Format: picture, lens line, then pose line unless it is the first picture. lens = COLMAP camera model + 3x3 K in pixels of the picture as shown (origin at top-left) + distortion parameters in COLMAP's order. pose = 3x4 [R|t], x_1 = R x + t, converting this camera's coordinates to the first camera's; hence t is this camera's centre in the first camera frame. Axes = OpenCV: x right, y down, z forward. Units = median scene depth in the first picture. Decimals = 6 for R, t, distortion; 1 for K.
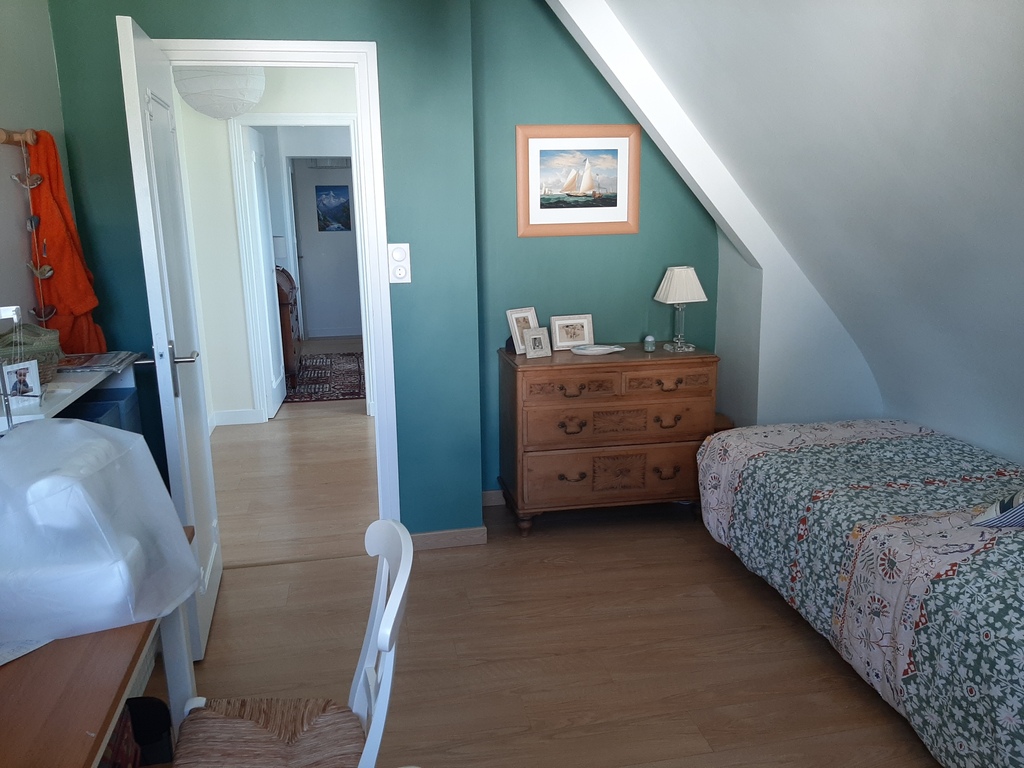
lens RADIAL K [[801.6, 0, 509.7], [0, 801.6, 385.2], [0, 0, 1]] dist [0.016120, -0.013443]
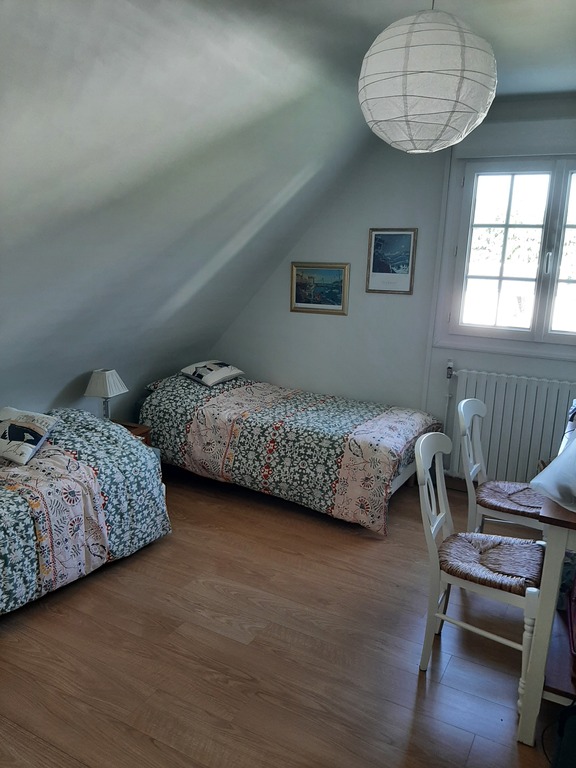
lens RADIAL K [[601.2, 0, 286.4], [0, 601.2, 384.4], [0, 0, 1]] dist [0.016120, -0.013443]
pose [[-0.759086, -0.150116, 0.633446, -0.552554], [0.123608, 0.922111, 0.366649, -0.354628], [-0.639147, 0.356617, -0.681407, 1.529479]]
